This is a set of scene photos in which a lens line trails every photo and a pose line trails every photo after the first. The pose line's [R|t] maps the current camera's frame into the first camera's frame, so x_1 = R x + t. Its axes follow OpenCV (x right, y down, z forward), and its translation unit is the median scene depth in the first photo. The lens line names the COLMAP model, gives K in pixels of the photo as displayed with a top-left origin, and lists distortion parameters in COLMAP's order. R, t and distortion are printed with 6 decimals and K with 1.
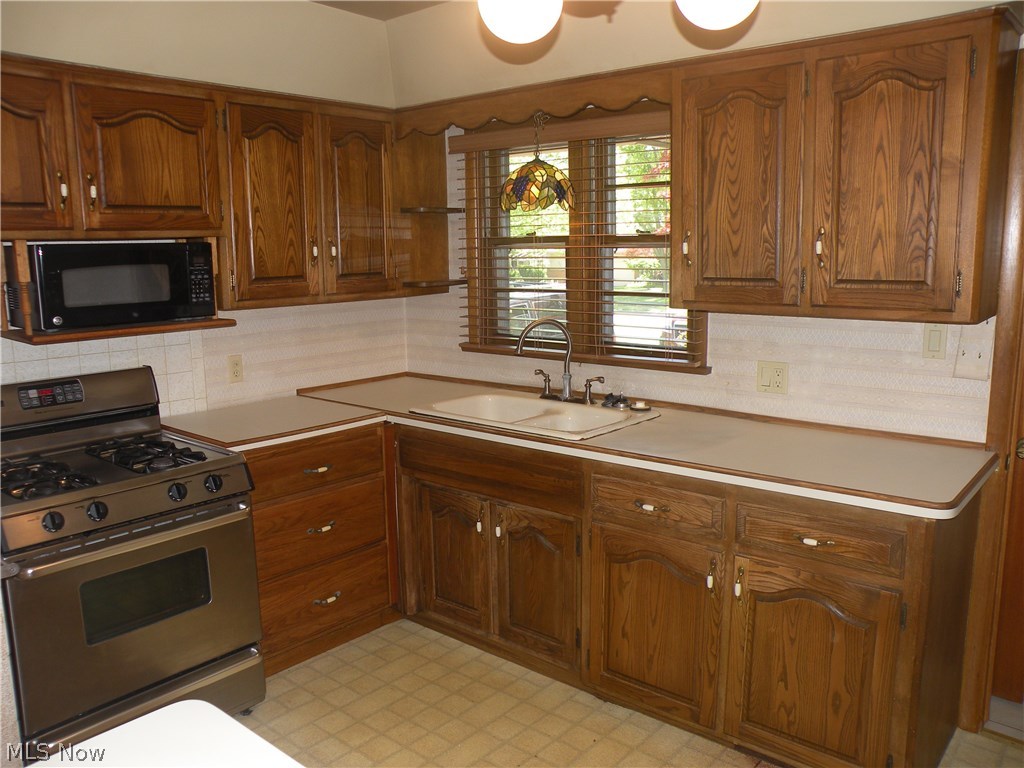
lens RADIAL K [[828.1, 0, 512.0], [0, 828.1, 388.7], [0, 0, 1]] dist [-0.160509, 0.151481]
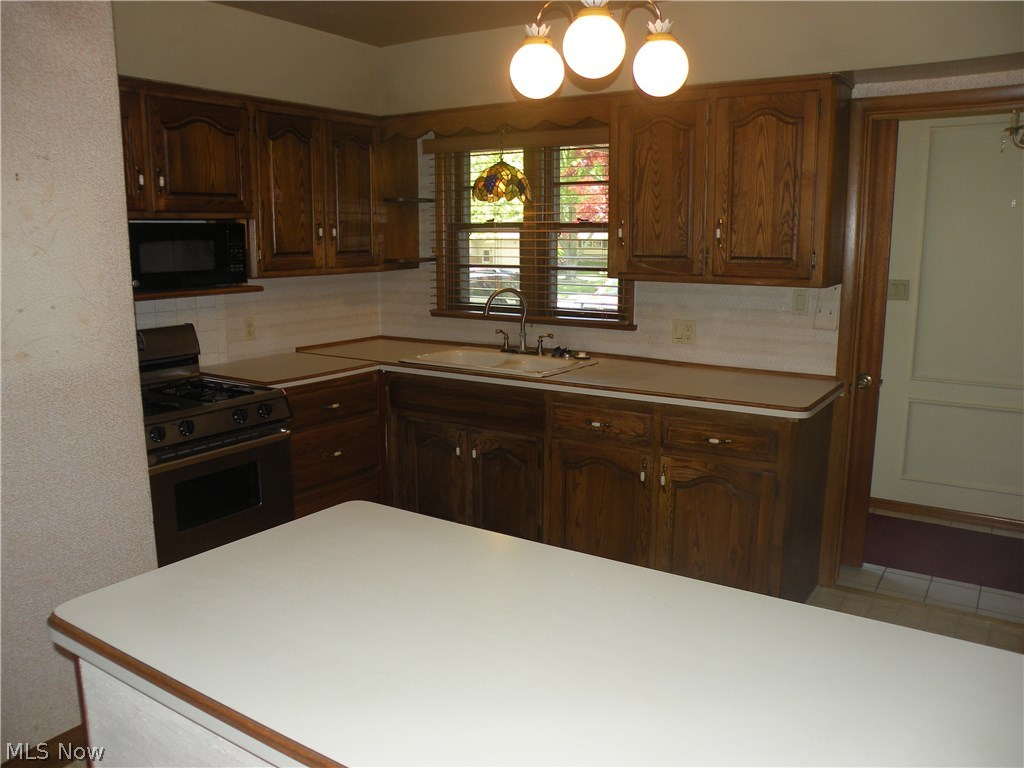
lens RADIAL K [[828.1, 0, 512.0], [0, 828.1, 388.7], [0, 0, 1]] dist [-0.160509, 0.151481]
pose [[0.992908, -0.007347, 0.118656, -0.121375], [0.005579, 0.999869, 0.015224, 0.059460], [-0.118752, -0.014454, 0.992819, -0.304613]]
